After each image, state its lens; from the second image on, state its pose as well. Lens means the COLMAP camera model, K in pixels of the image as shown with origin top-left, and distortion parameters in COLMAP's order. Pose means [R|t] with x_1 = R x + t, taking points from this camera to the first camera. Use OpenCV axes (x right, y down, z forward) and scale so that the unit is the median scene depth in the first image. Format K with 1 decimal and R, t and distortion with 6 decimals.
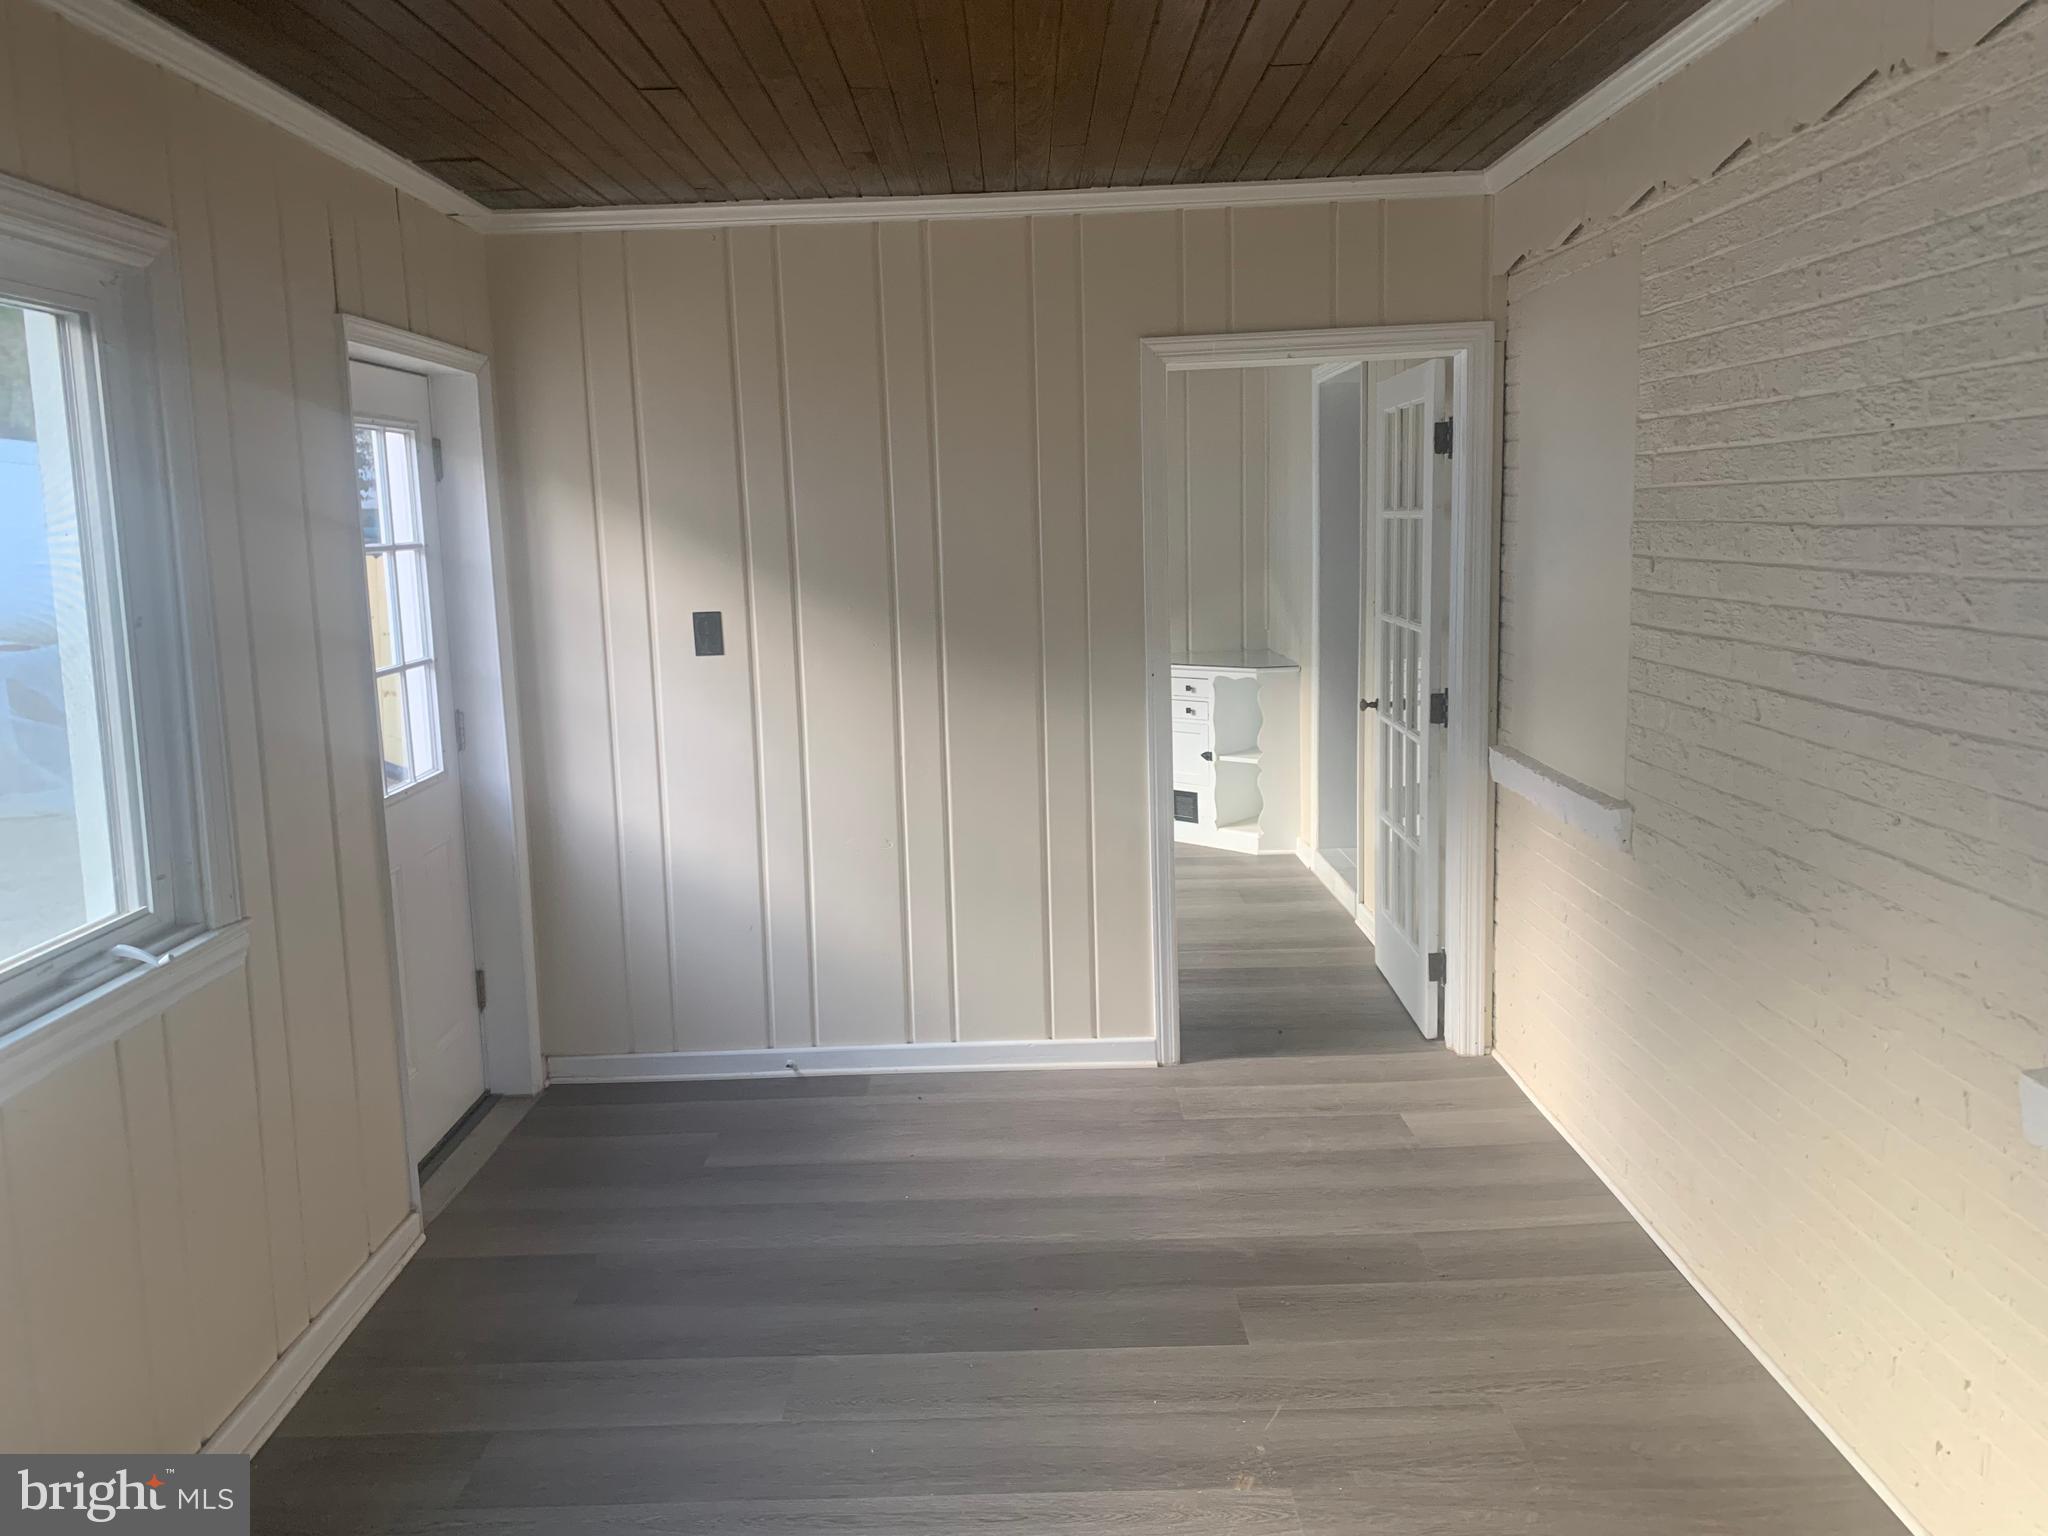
lens RADIAL K [[1574.3, 0, 1012.5], [0, 1574.3, 739.2], [0, 0, 1]] dist [0.075496, -0.100748]
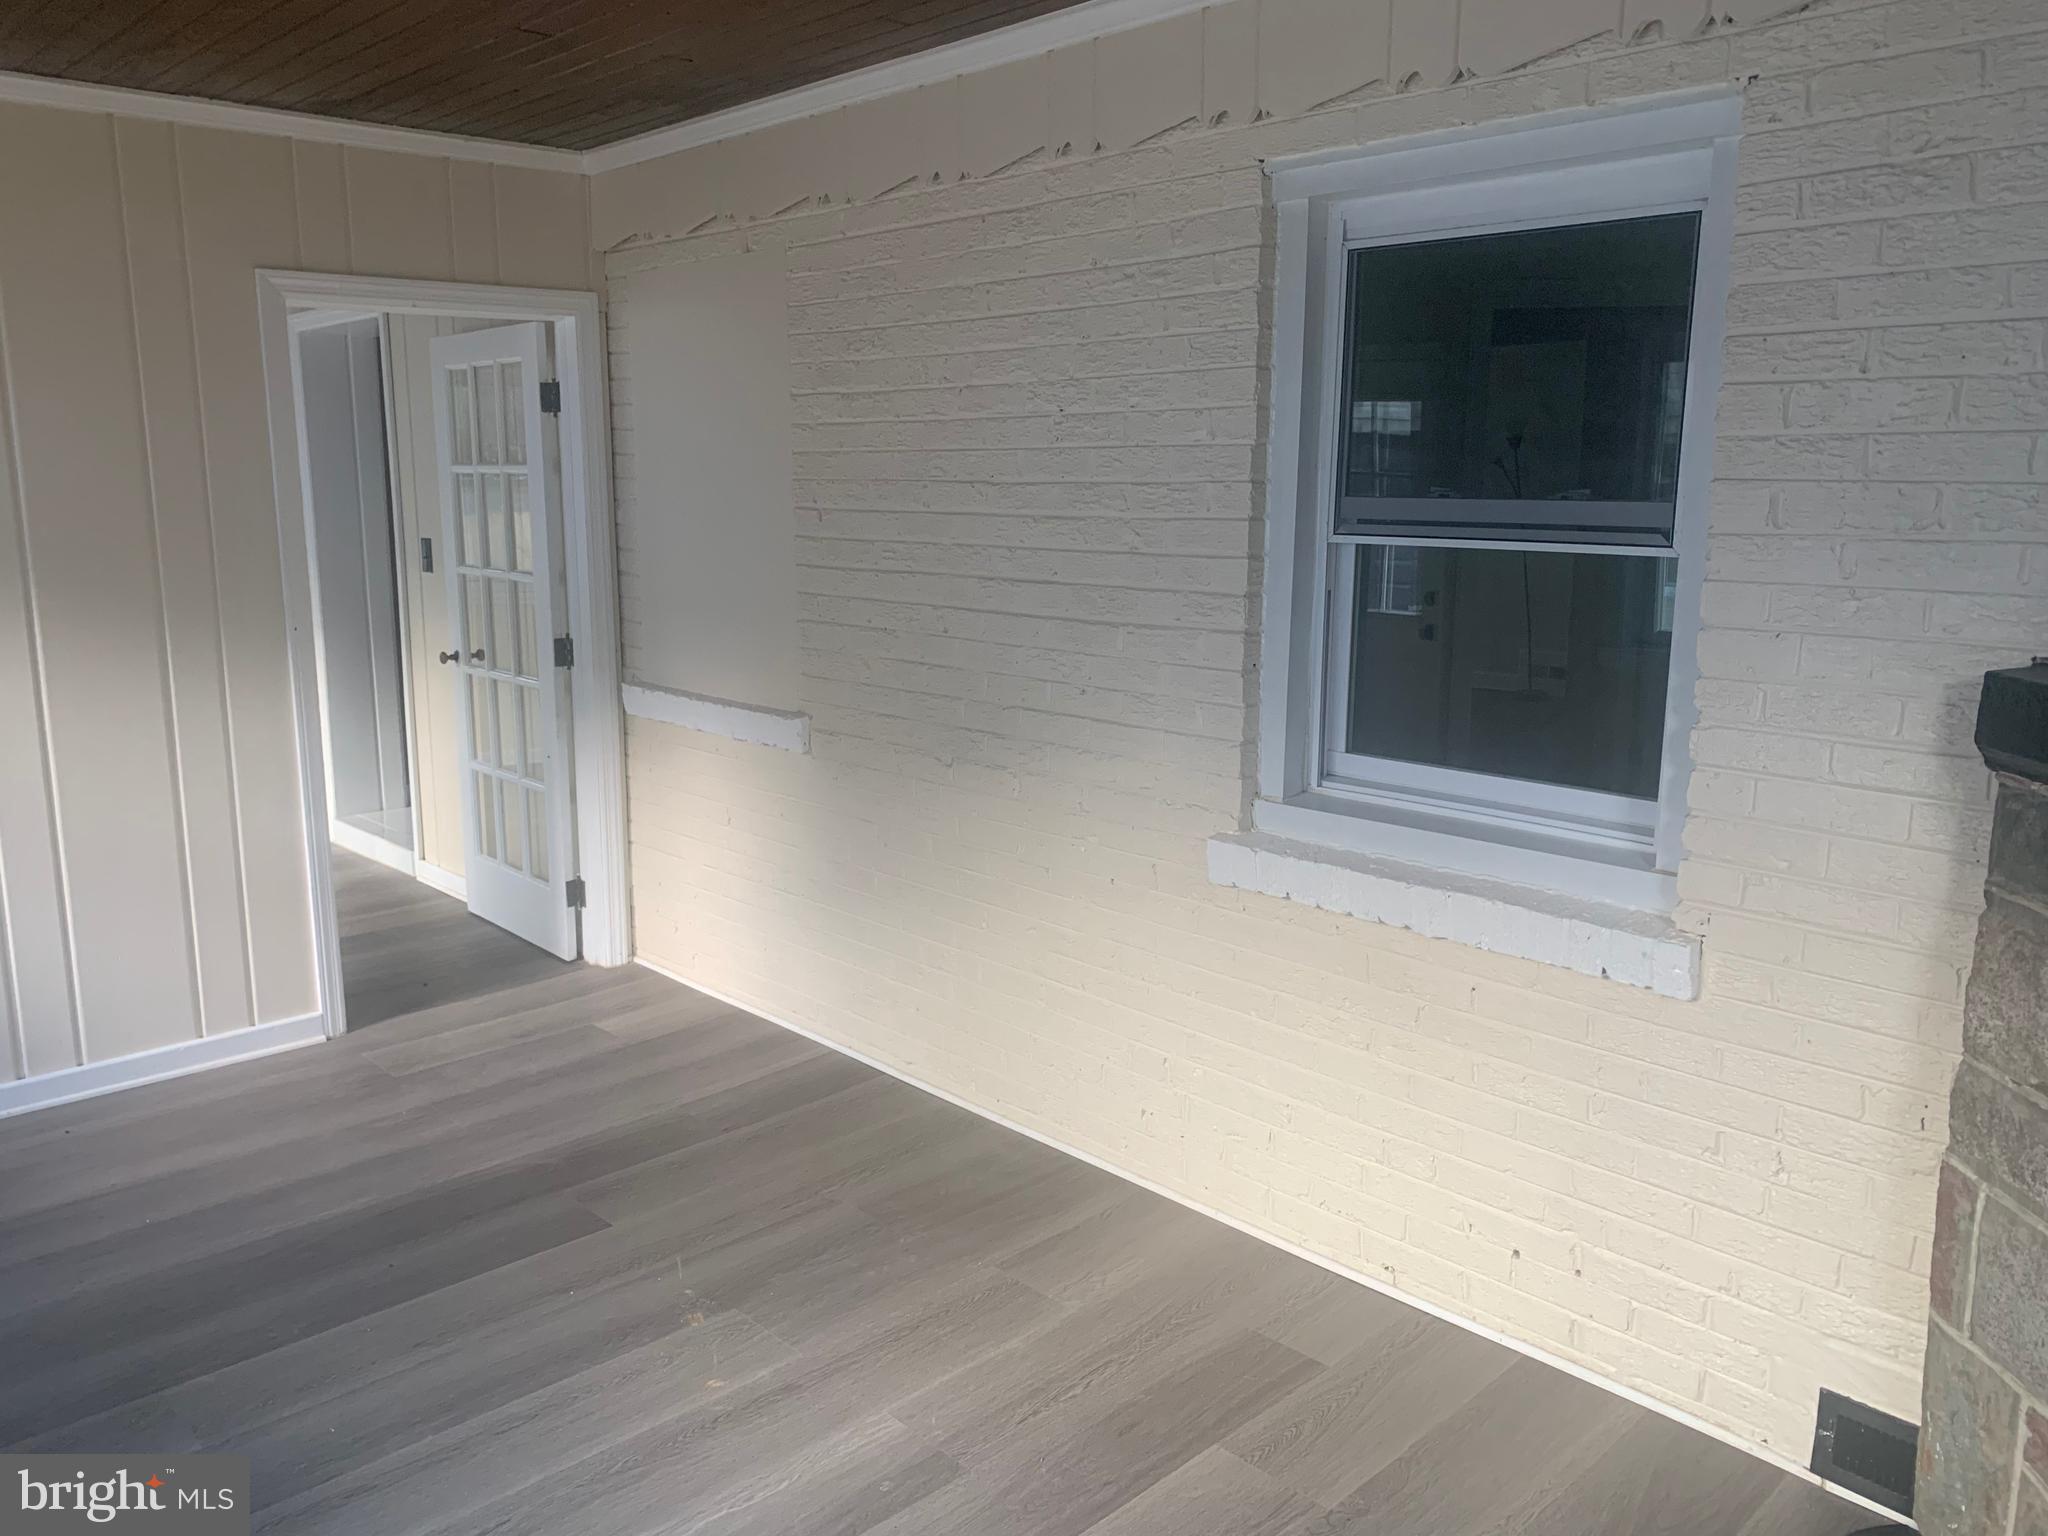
lens RADIAL K [[1557.4, 0, 1024.0], [0, 1557.4, 768.0], [0, 0, 1]] dist [0.093568, -0.196650]
pose [[0.717198, -0.101670, 0.689413, -0.272608], [0.077459, 0.994800, 0.066126, 0.013751], [-0.692551, 0.005975, 0.721344, 0.018650]]
